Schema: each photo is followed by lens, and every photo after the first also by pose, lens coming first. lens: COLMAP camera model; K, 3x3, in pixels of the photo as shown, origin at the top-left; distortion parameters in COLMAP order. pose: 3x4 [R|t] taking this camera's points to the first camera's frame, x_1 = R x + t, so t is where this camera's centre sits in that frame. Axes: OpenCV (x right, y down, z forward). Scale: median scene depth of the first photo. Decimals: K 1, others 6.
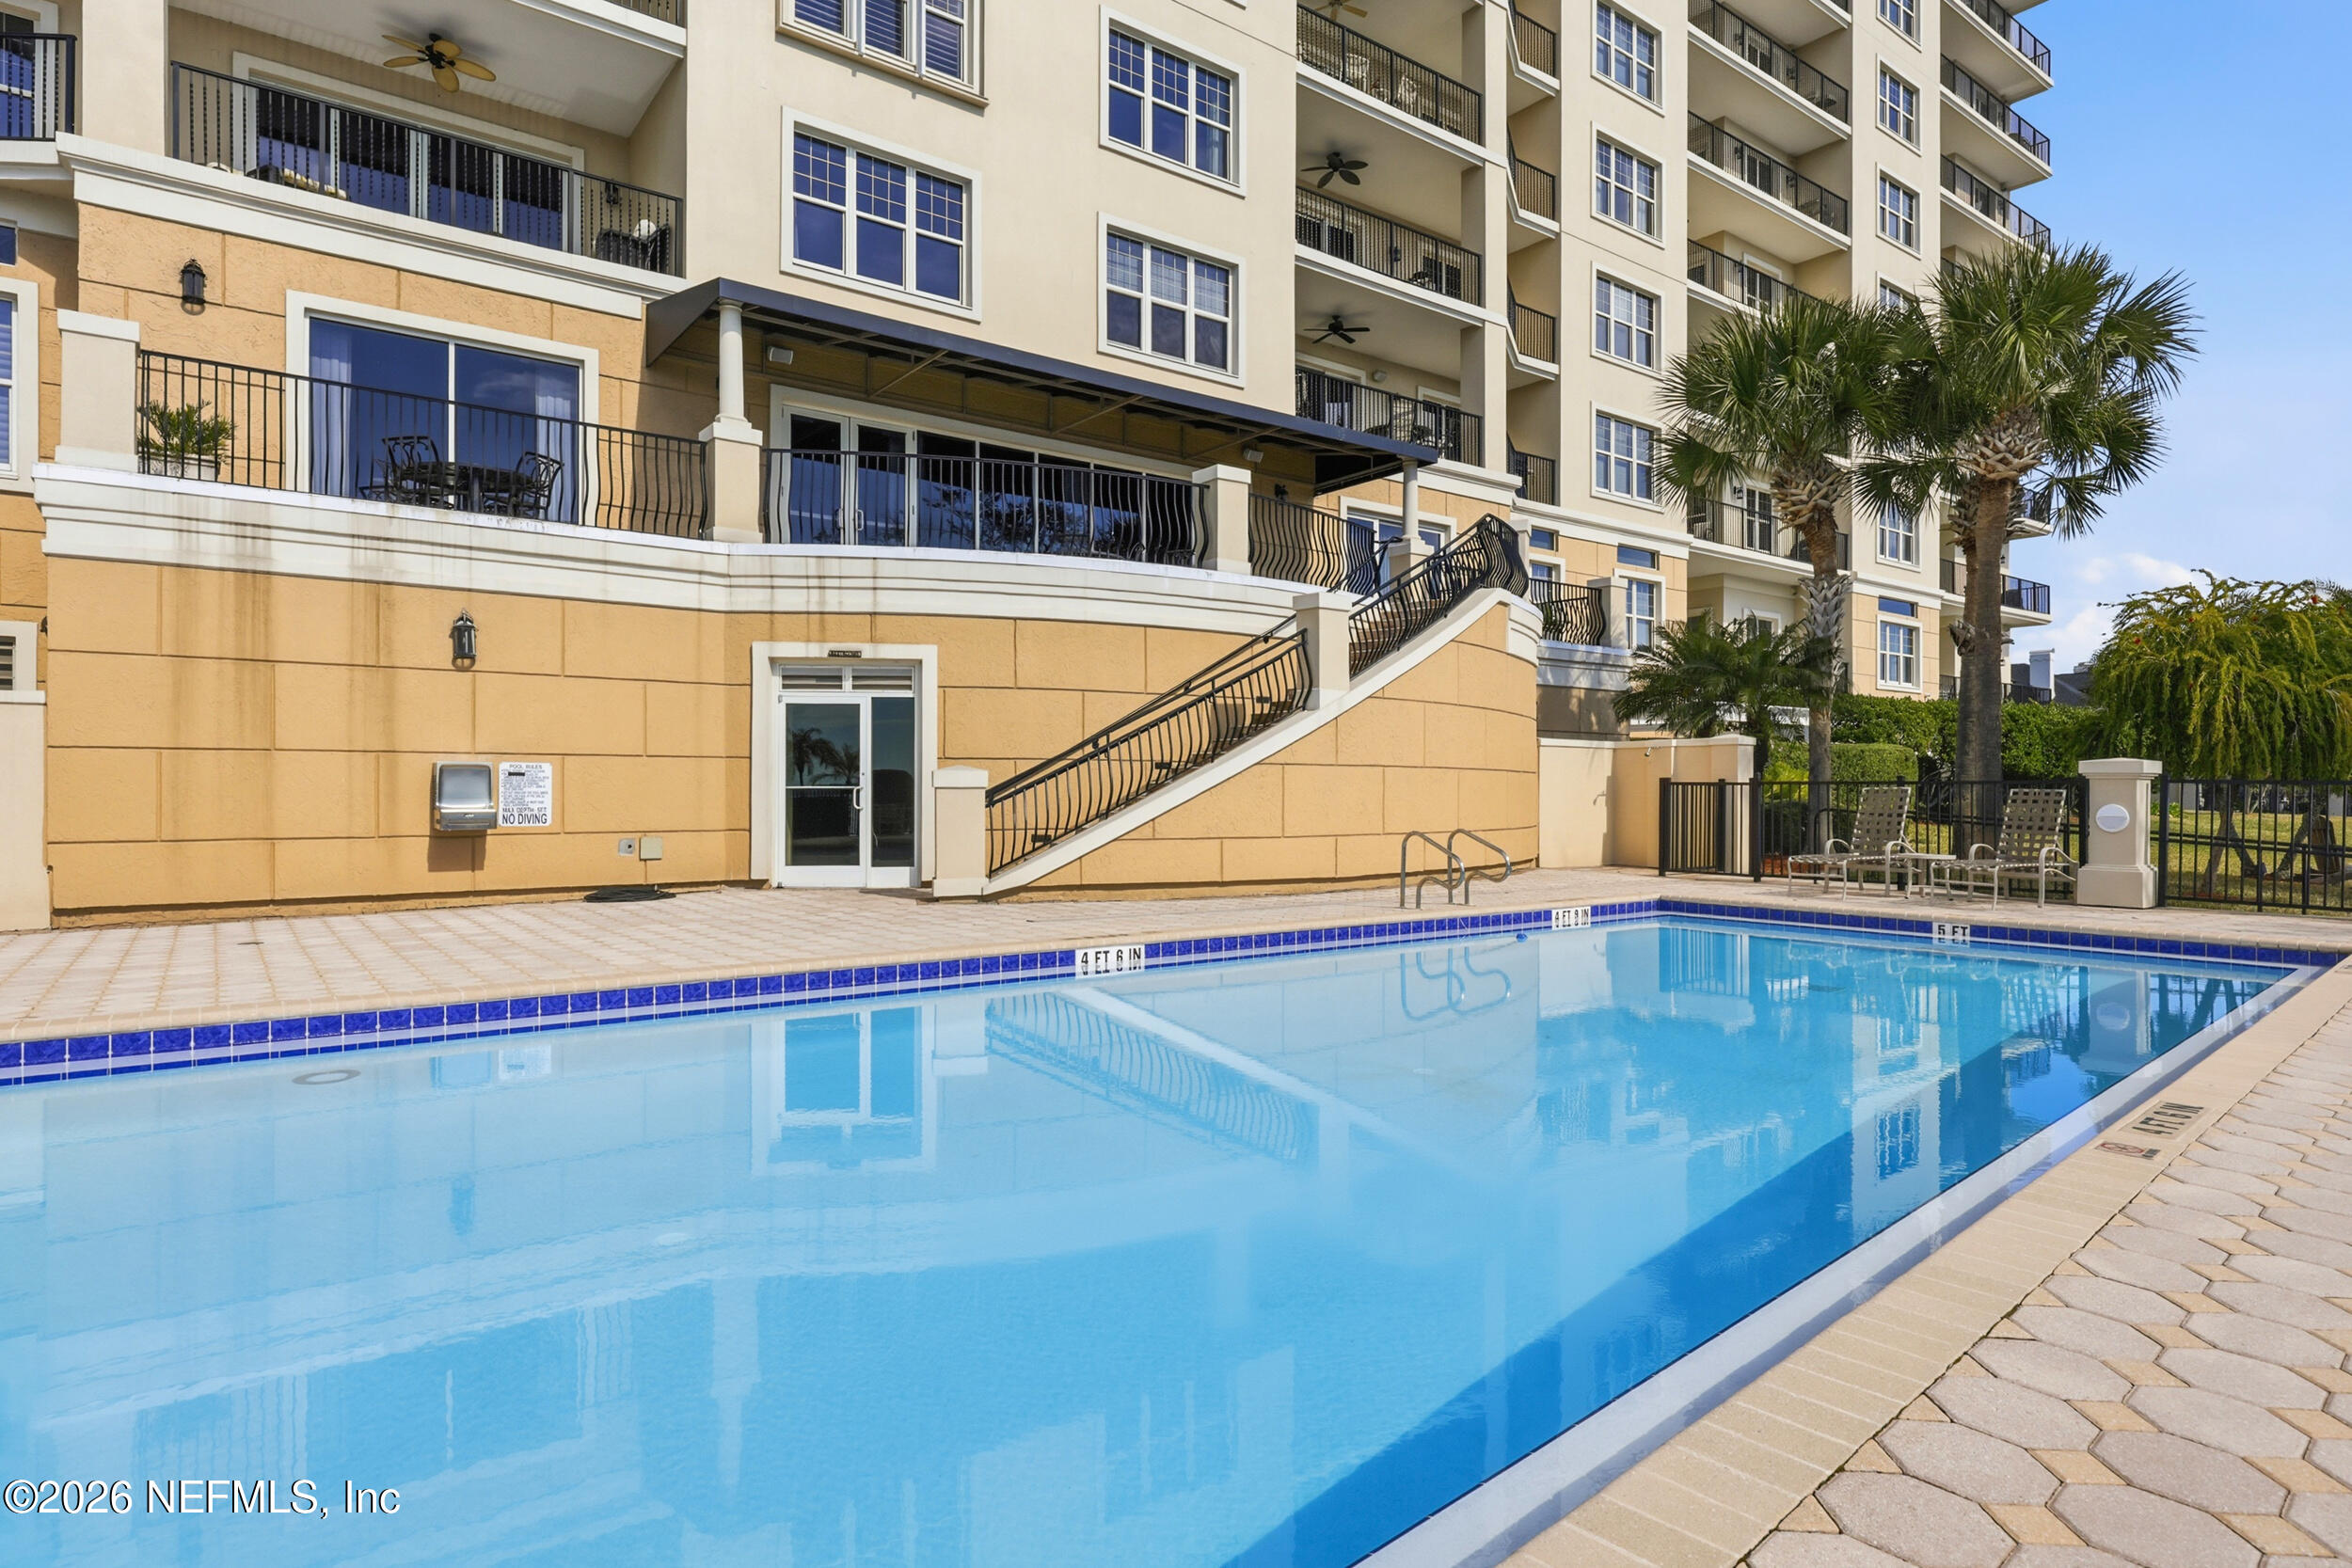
lens RADIAL K [[1271.6, 0, 1176.0], [0, 1271.6, 784.0], [0, 0, 1]] dist [0.003031, 0.000991]
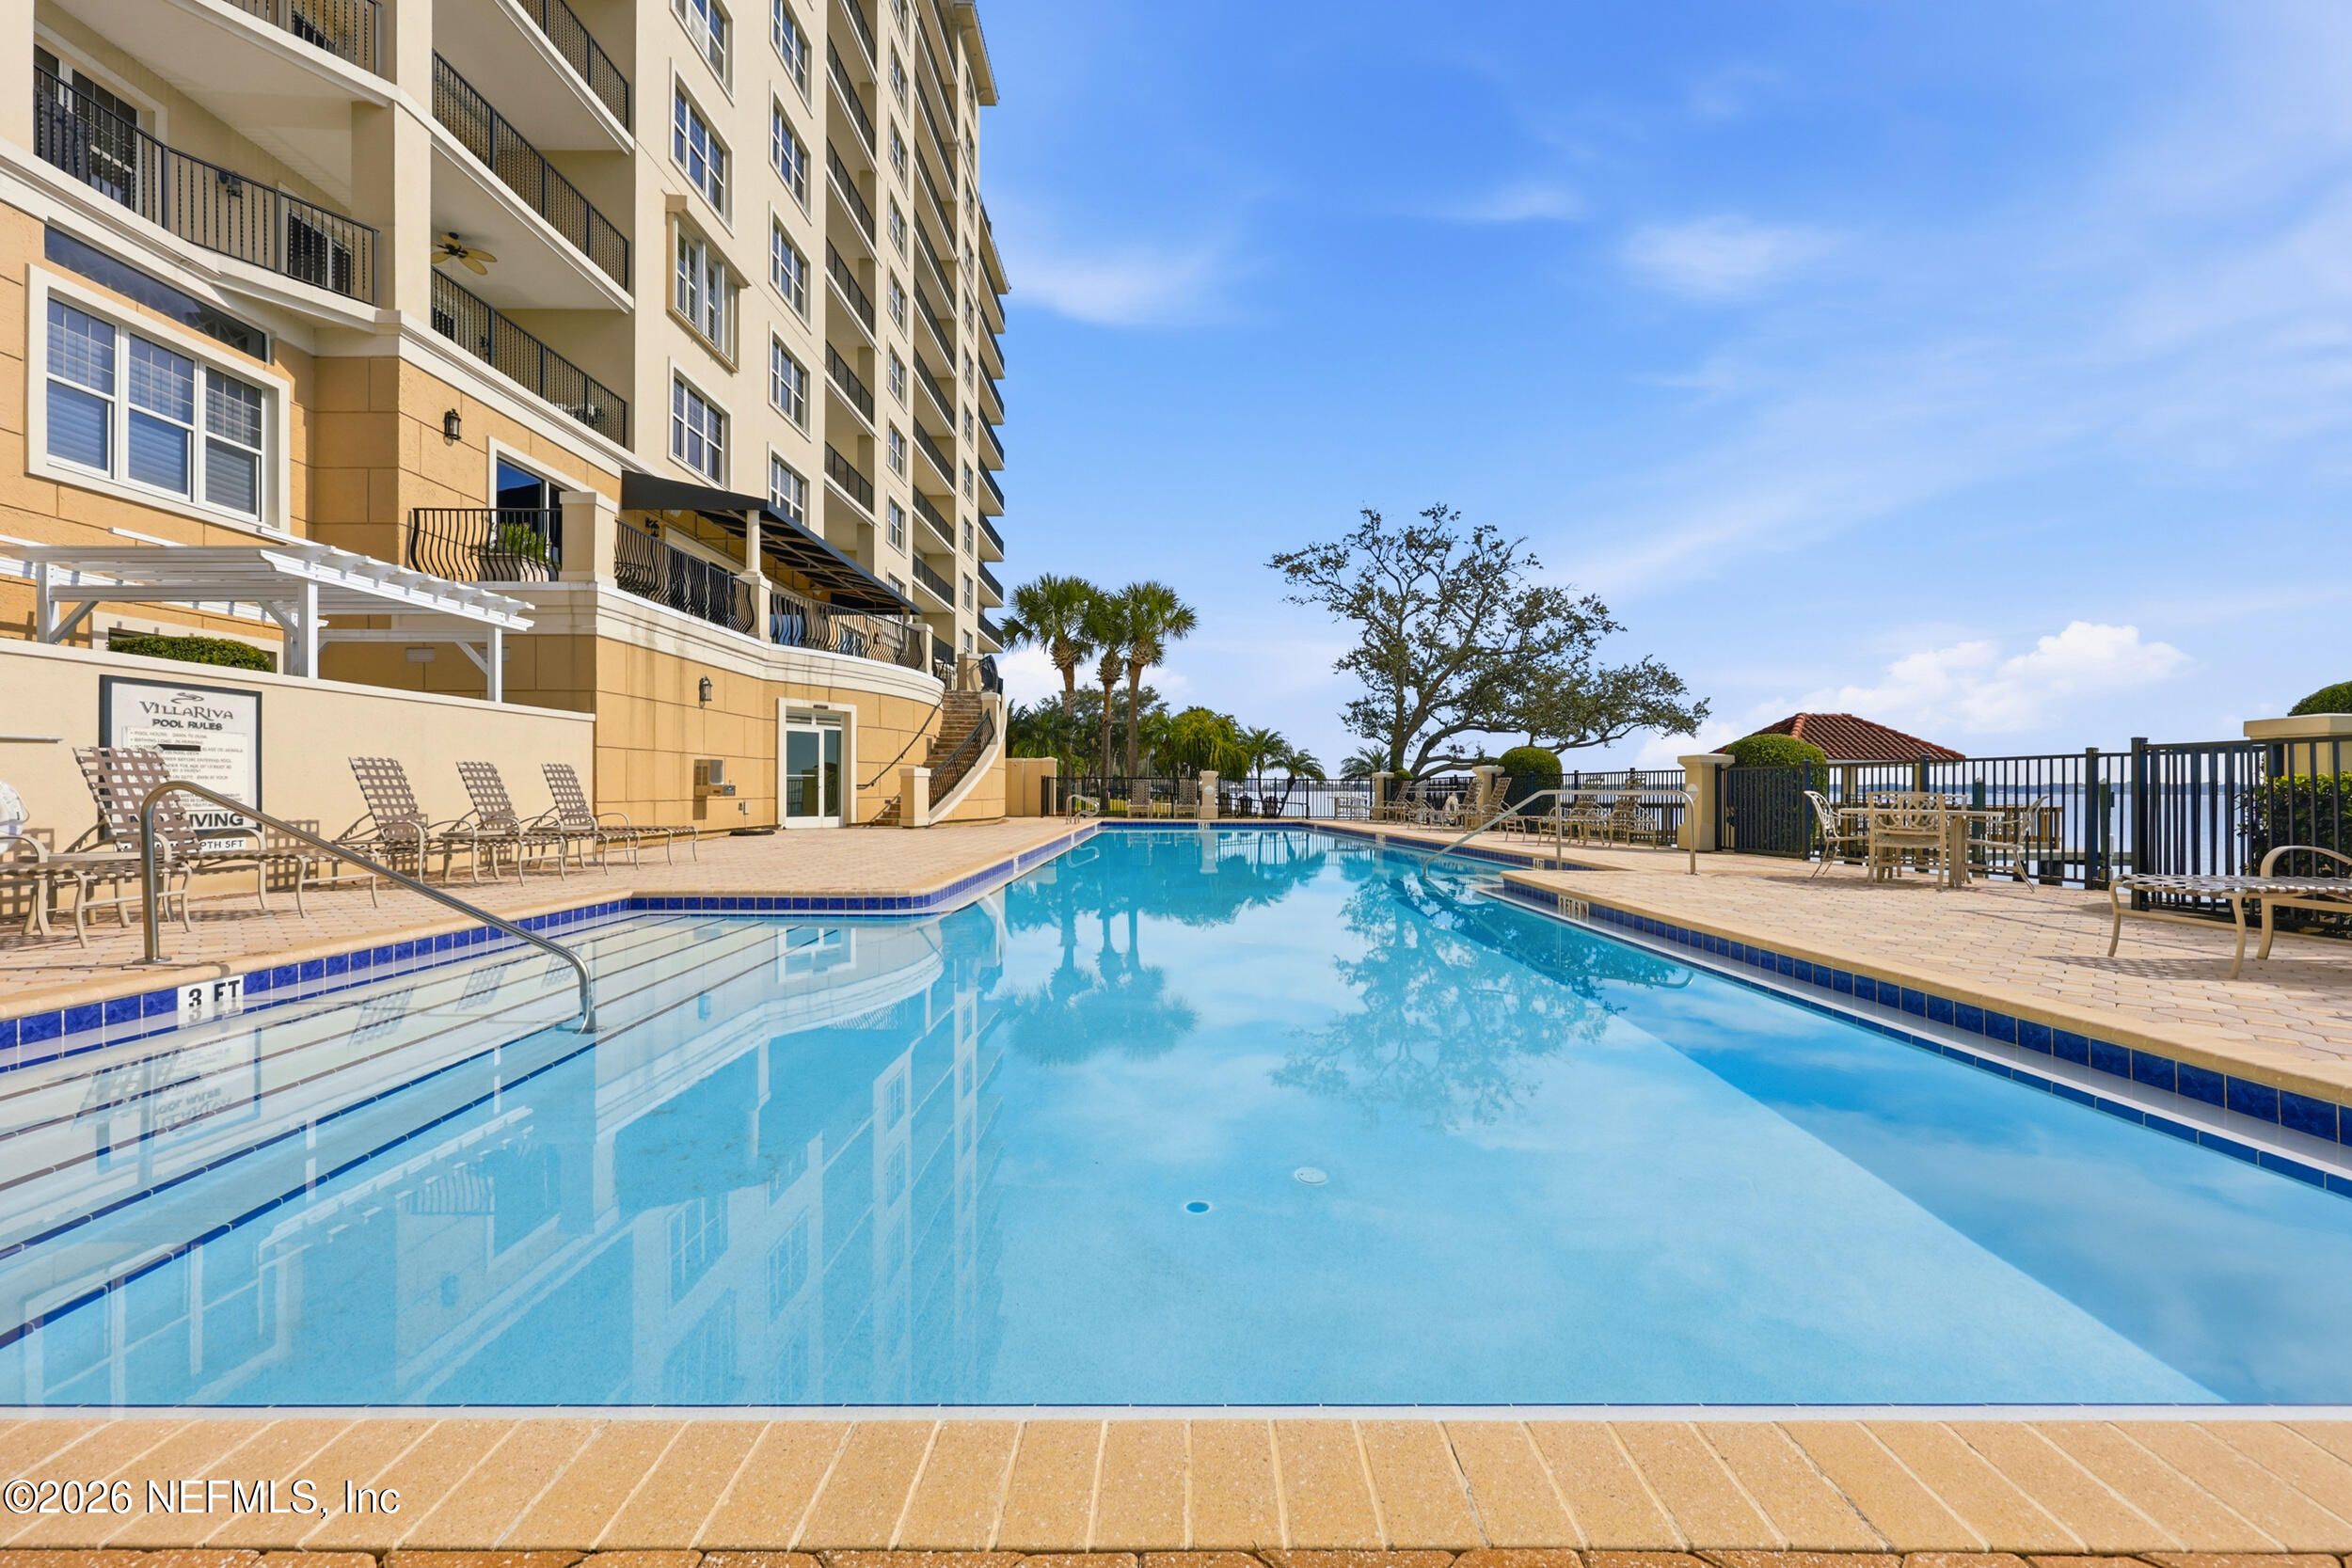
lens RADIAL K [[962.2, 0, 1176.0], [0, 962.2, 784.0], [0, 0, 1]] dist [0.002120, 0.000670]
pose [[0.598277, 0.005688, 0.801269, -1.100560], [-0.005364, 0.999981, -0.003093, 0.016266], [-0.801271, -0.002448, 0.598296, -0.306897]]
